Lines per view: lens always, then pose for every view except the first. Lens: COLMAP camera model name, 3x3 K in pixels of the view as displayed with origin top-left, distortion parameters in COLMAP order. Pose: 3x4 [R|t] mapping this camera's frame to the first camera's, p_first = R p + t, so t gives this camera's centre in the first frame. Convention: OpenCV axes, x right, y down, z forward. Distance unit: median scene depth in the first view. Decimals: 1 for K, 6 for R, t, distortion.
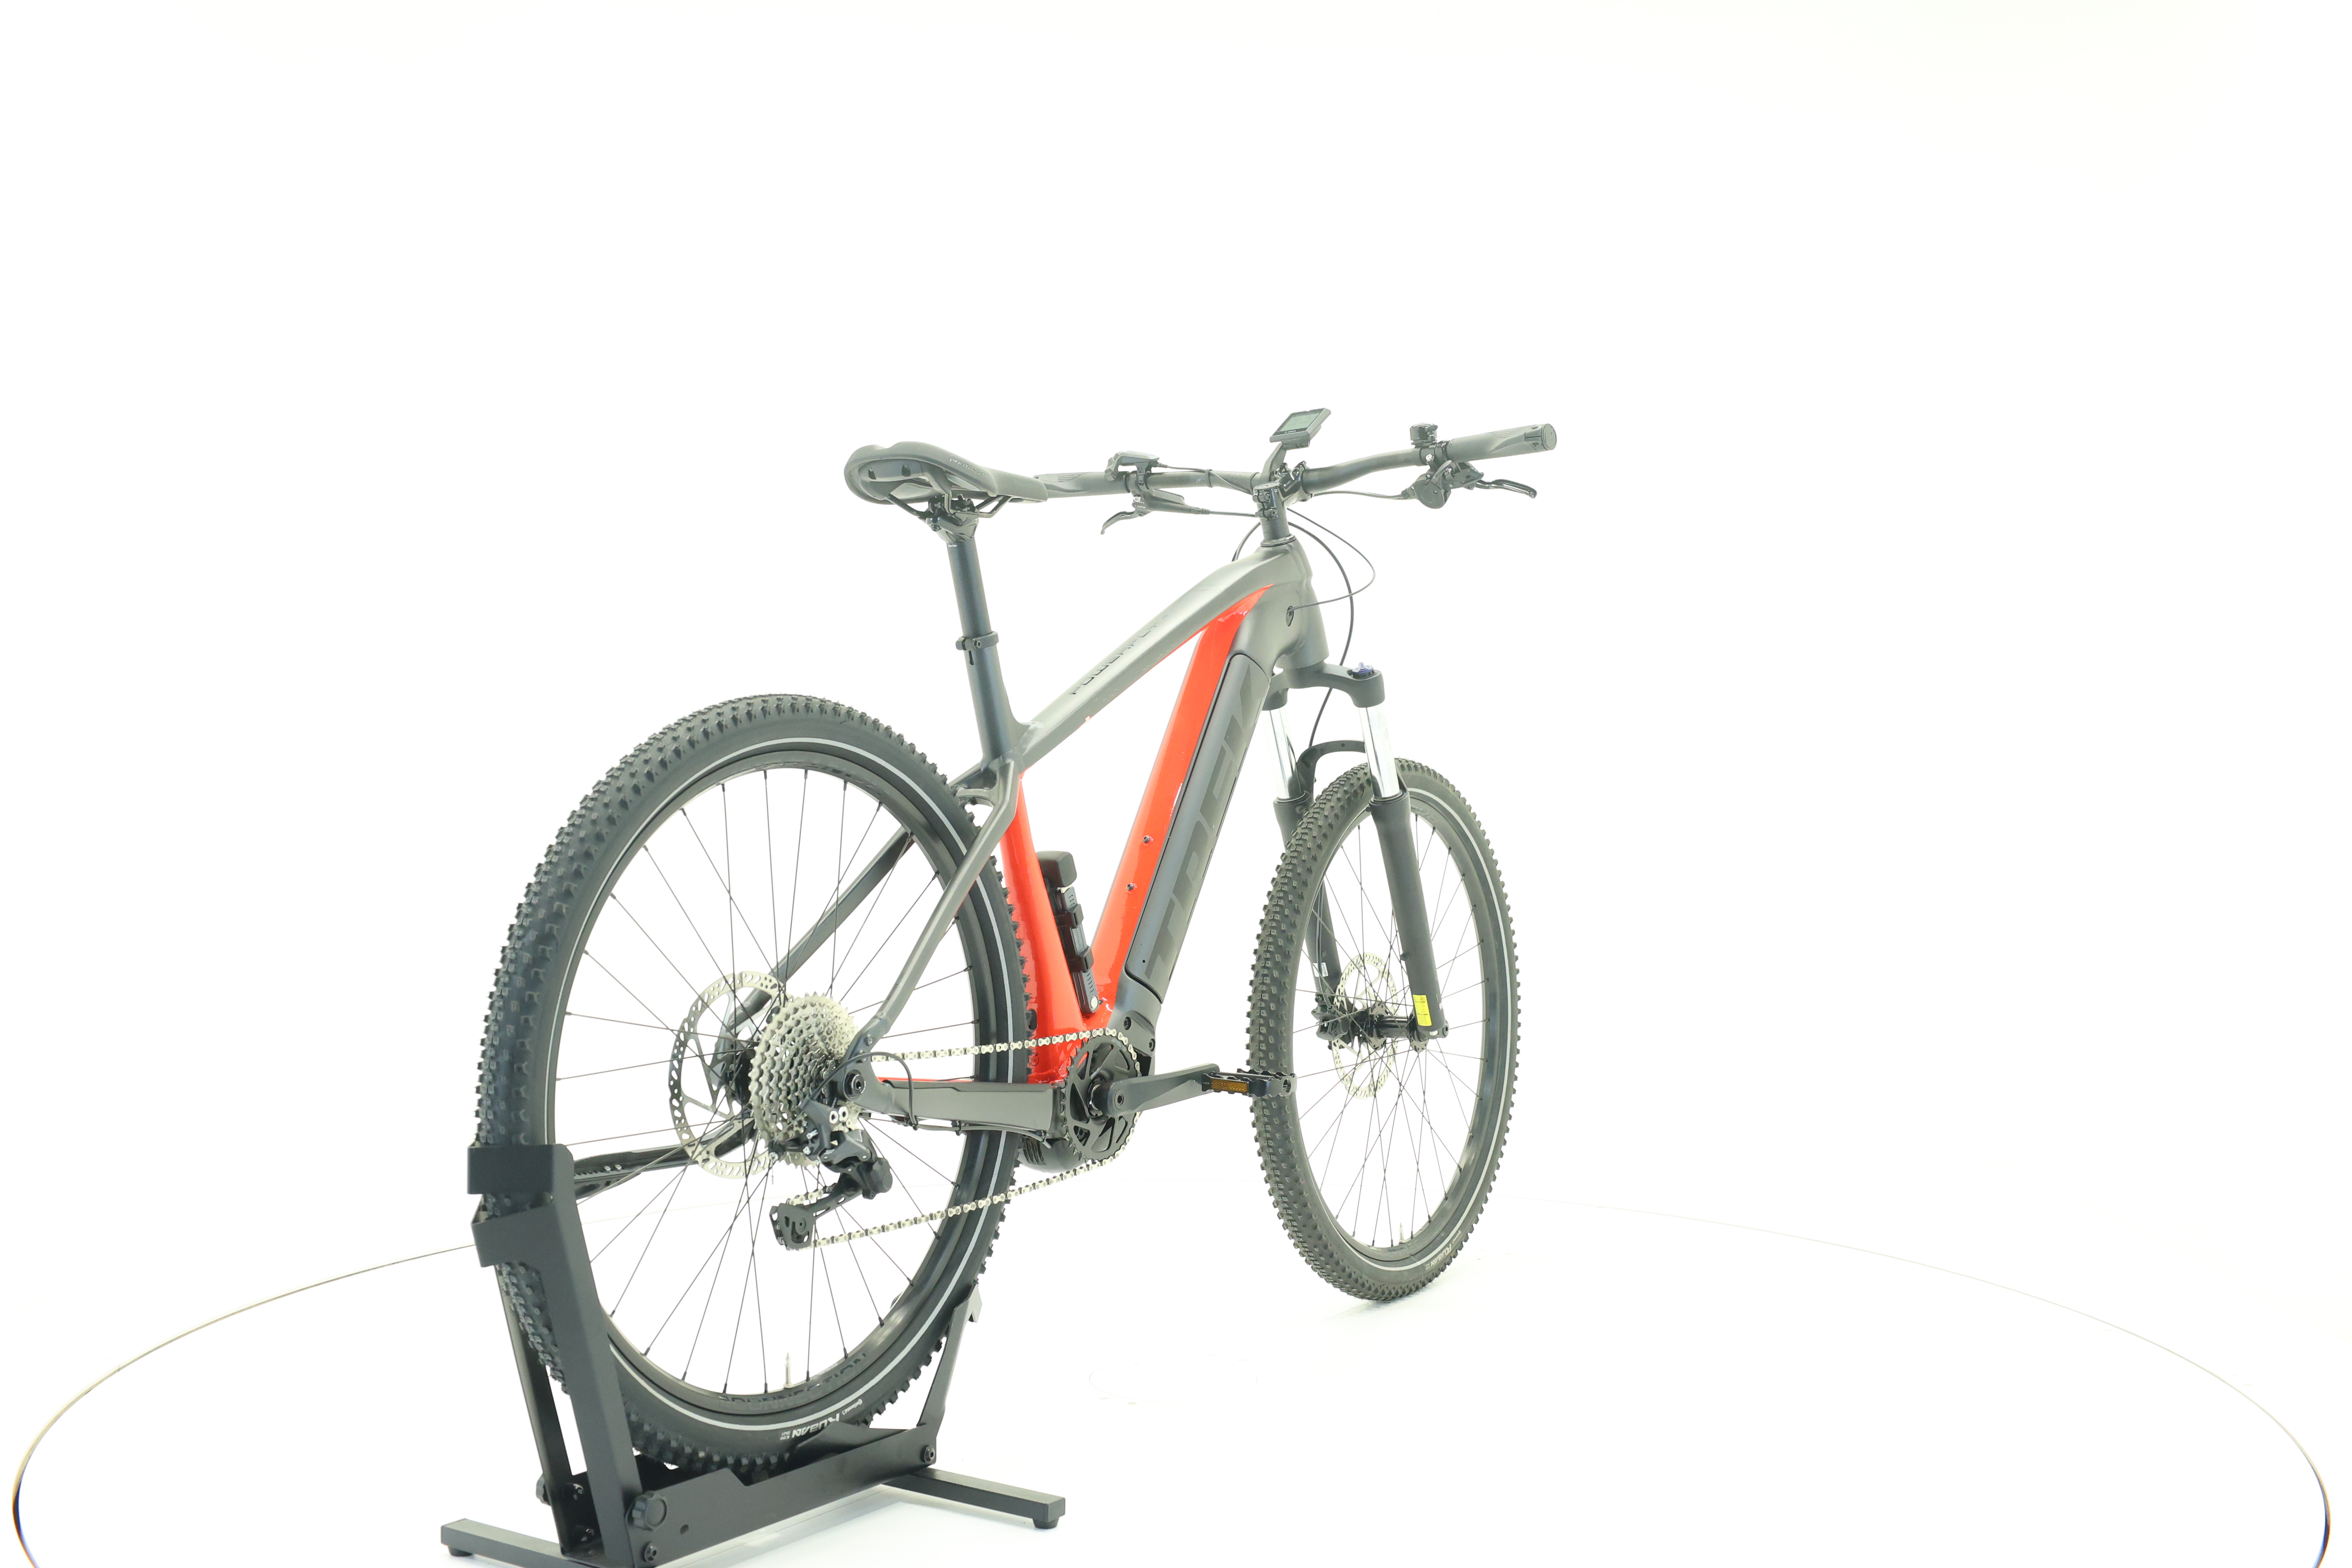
lens RADIAL K [[2504.9, 0, 1175.2], [0, 2504.9, 773.4], [0, 0, 1]] dist [0.019210, 0.000000]
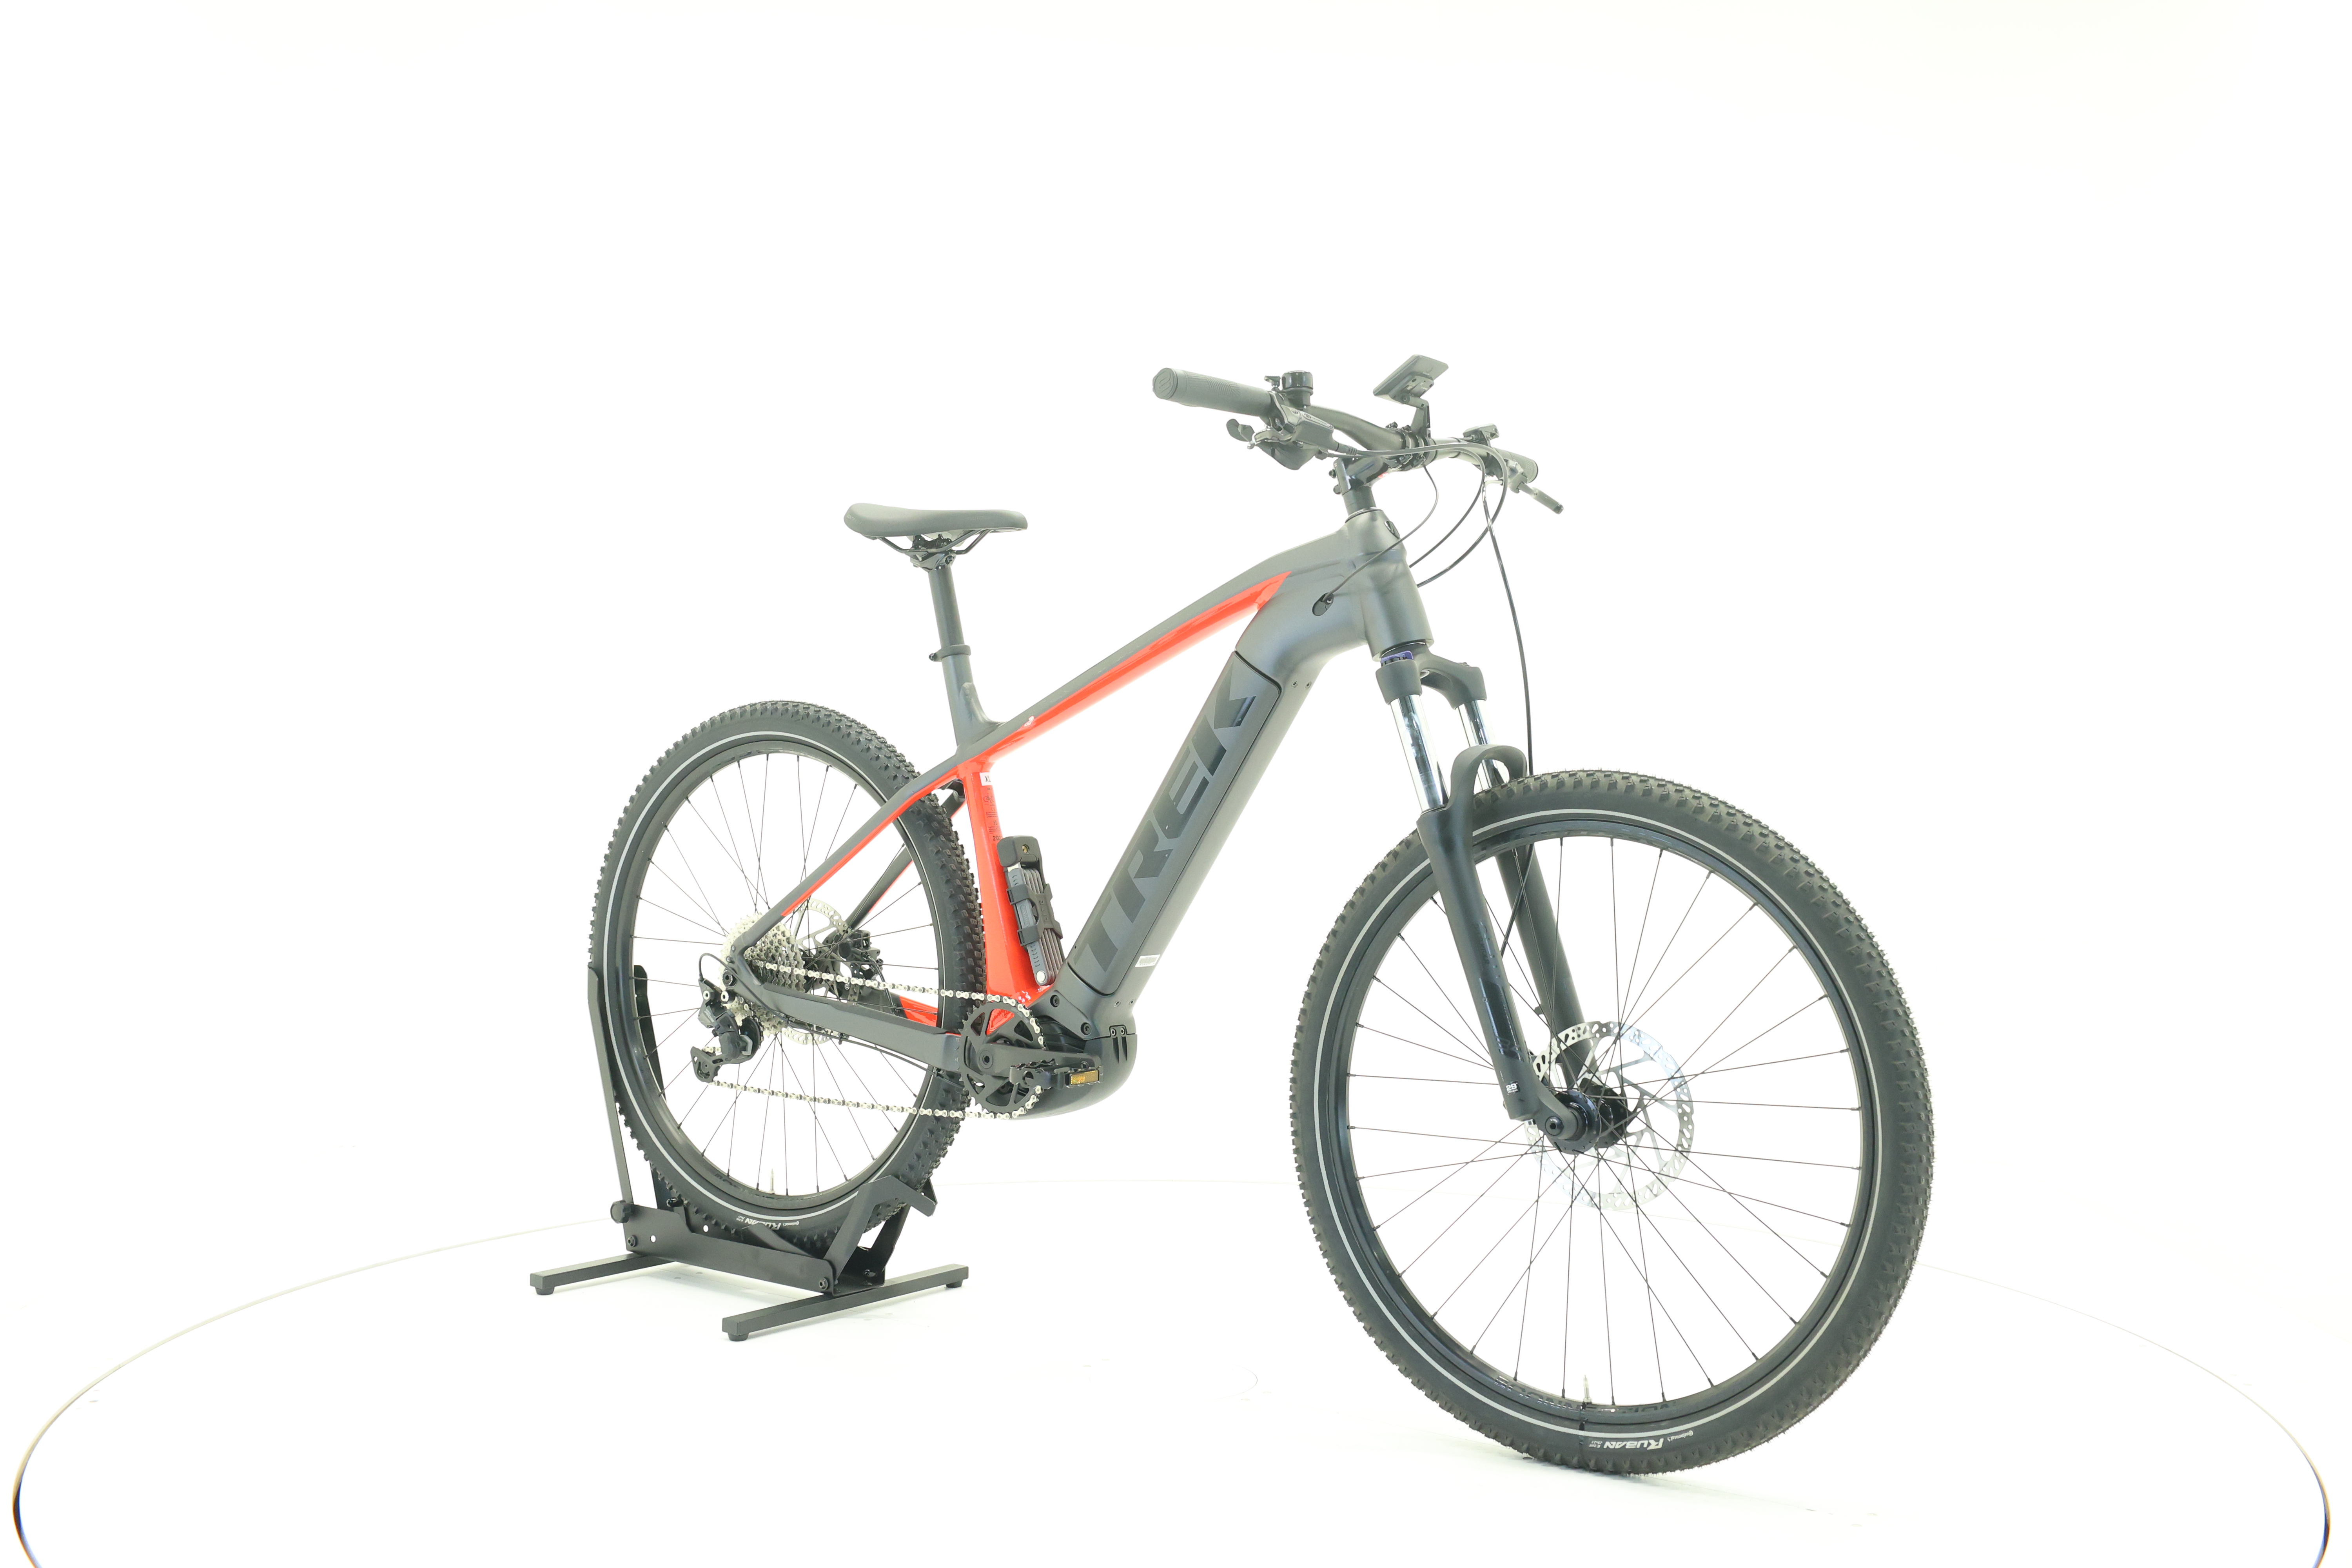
lens RADIAL K [[2504.9, 0, 1169.6], [0, 2504.9, 775.5], [0, 0, 1]] dist [0.019210, 0.000000]
pose [[-0.068222, 0.013563, -0.997578, 1.123649], [-0.029496, 0.999443, 0.015606, -0.016316], [0.997234, 0.030489, -0.067784, 1.197723]]
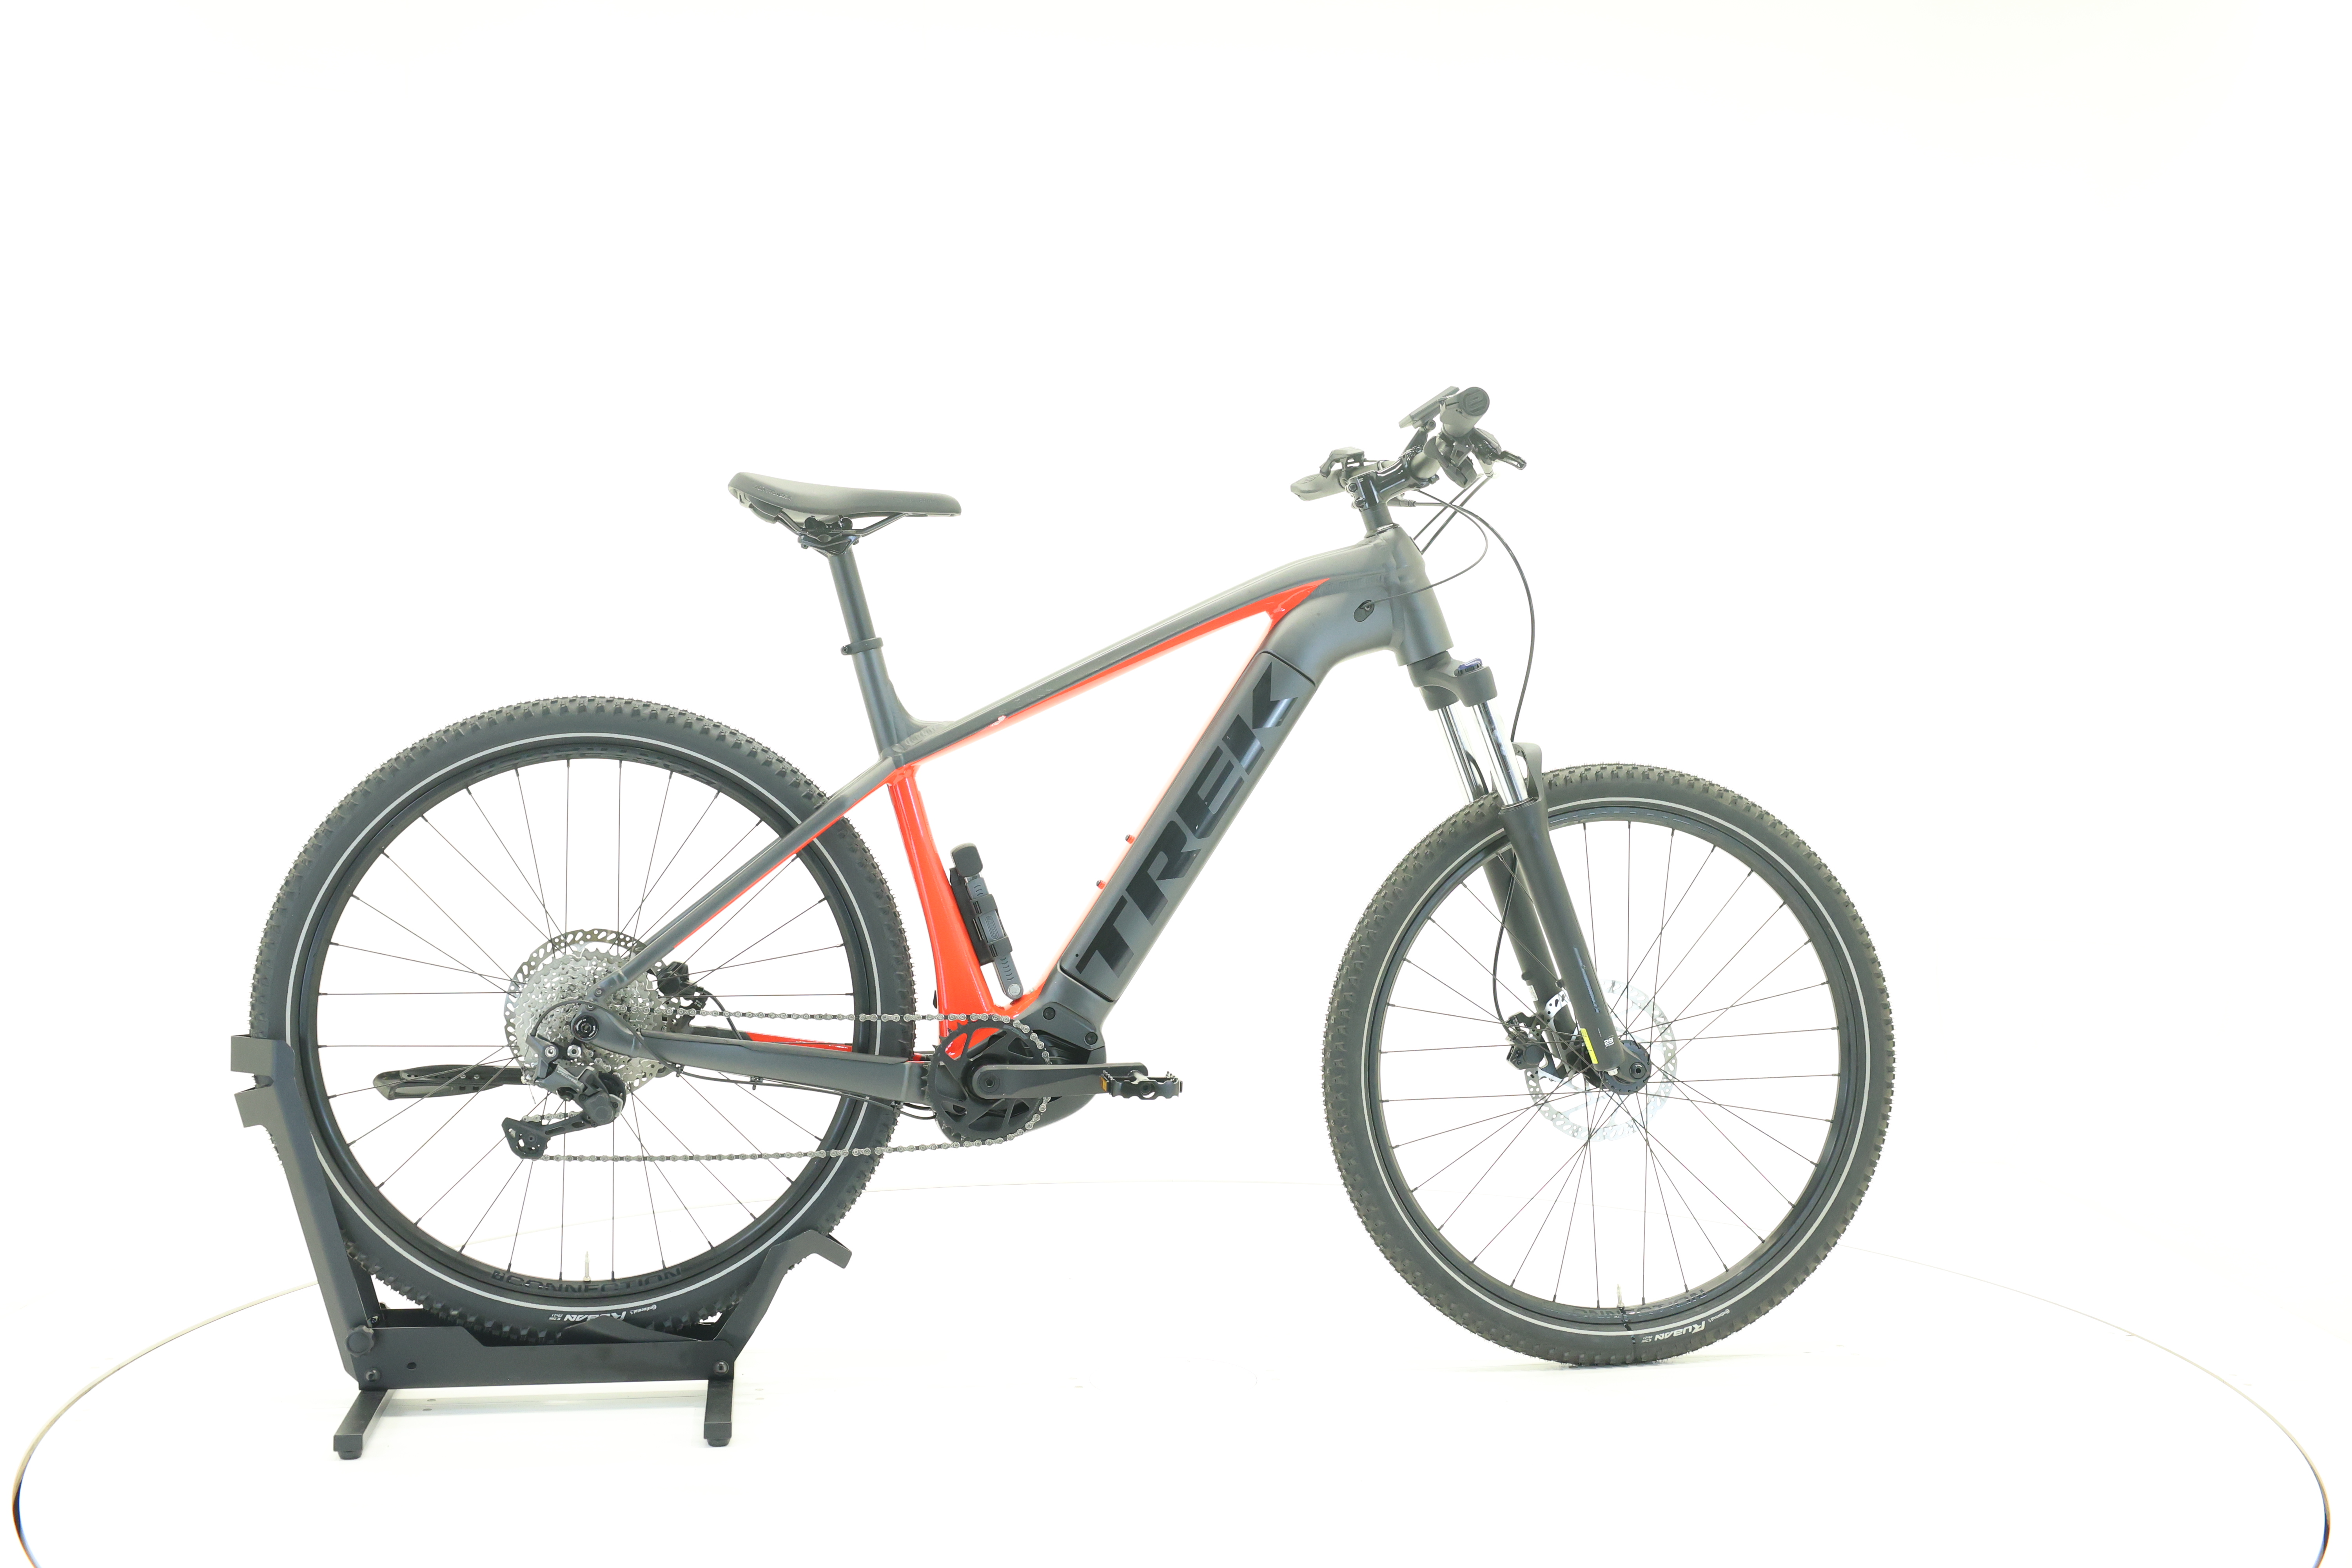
lens RADIAL K [[2504.9, 0, 1170.6], [0, 2504.9, 778.5], [0, 0, 1]] dist [0.019210, 0.000000]
pose [[0.686433, 0.011534, -0.727102, 0.818050], [-0.016939, 0.999857, -0.000130, 0.002657], [0.726996, 0.012406, 0.686530, 0.349909]]
